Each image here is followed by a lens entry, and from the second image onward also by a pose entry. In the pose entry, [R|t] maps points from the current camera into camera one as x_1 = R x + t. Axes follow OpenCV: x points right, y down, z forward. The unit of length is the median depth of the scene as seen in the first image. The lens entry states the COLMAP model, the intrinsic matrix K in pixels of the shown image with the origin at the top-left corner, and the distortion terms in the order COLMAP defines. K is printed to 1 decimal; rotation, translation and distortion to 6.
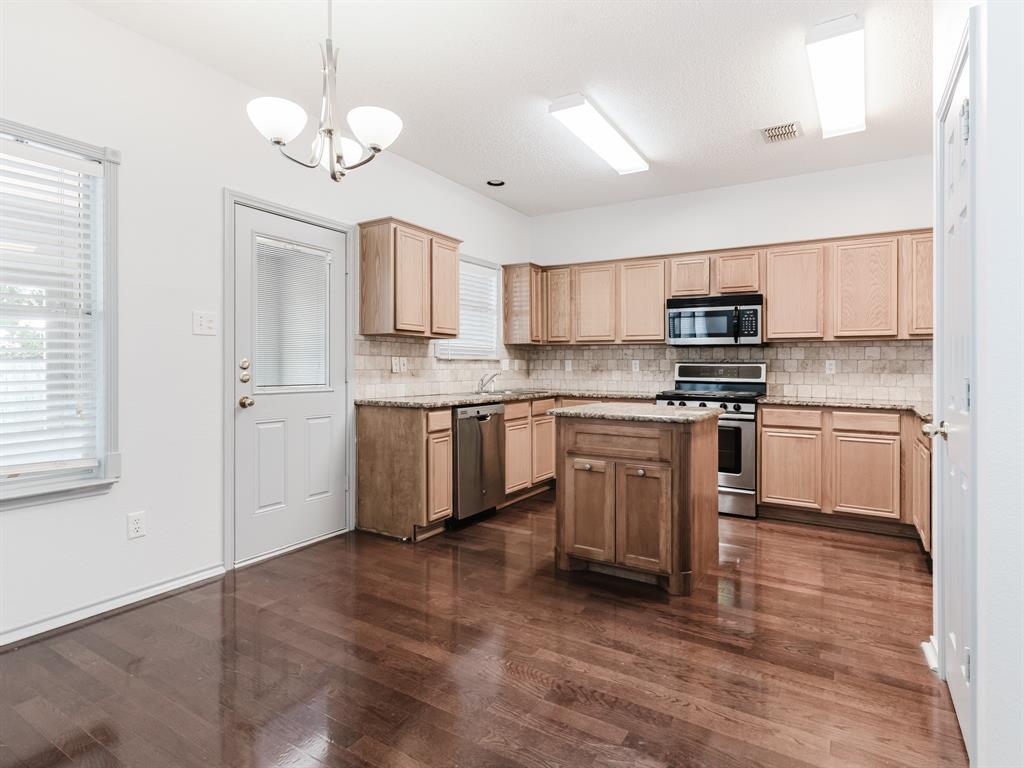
lens RADIAL K [[559.5, 0, 506.4], [0, 559.5, 380.2], [0, 0, 1]] dist [0.000274, 0.000912]
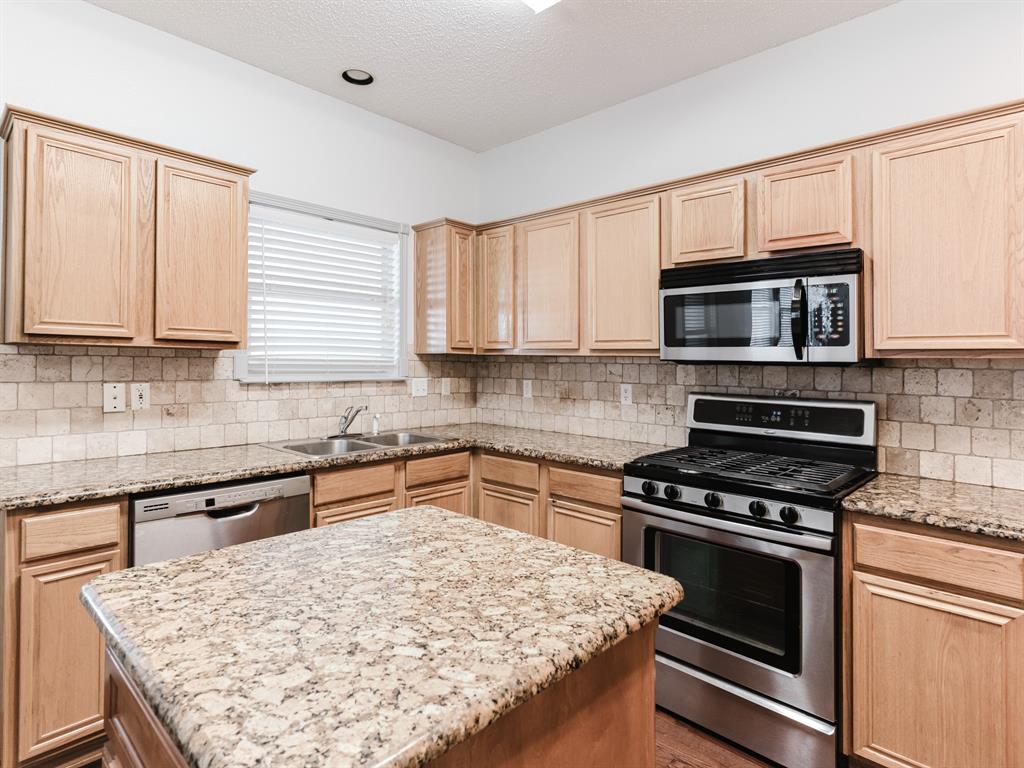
lens RADIAL K [[559.5, 0, 512.2], [0, 559.5, 363.0], [0, 0, 1]] dist [0.000274, 0.000912]
pose [[0.979545, 0.007302, -0.201094, 0.265655], [-0.012316, 0.999643, -0.023695, -0.048662], [0.200849, 0.025687, 0.979285, 0.494259]]
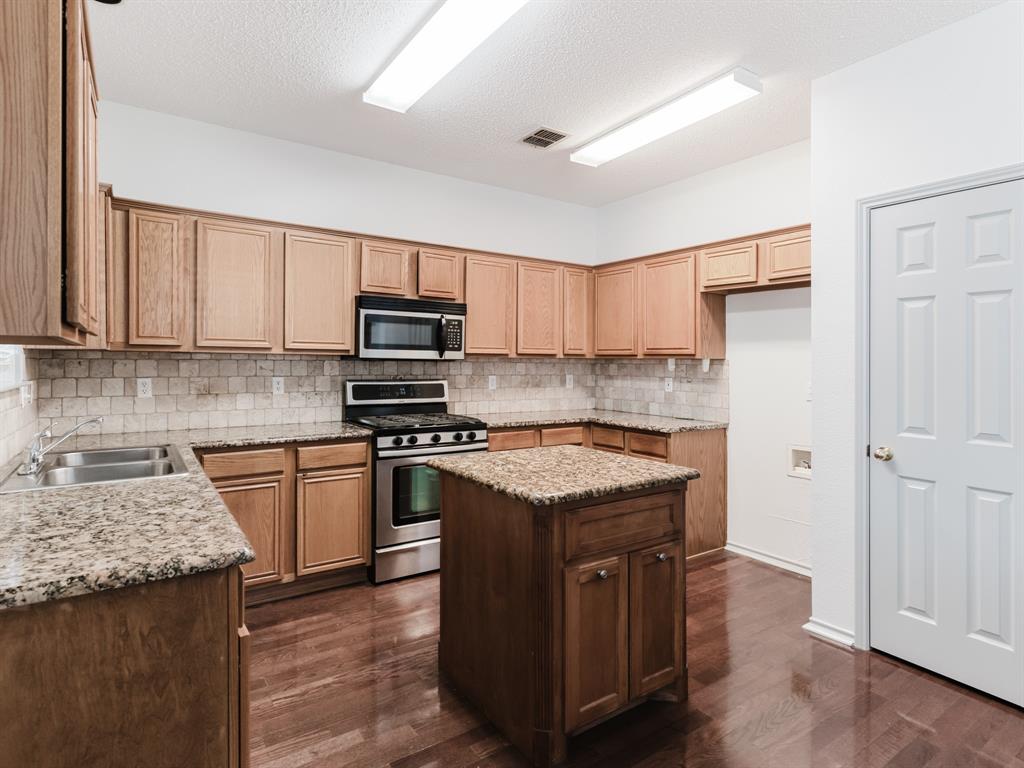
lens RADIAL K [[559.5, 0, 513.0], [0, 559.5, 361.8], [0, 0, 1]] dist [0.000274, 0.000912]
pose [[0.394579, -0.003001, 0.918857, -0.309463], [0.016261, 0.999861, -0.003717, -0.054211], [-0.918718, 0.016408, 0.394573, 0.552138]]
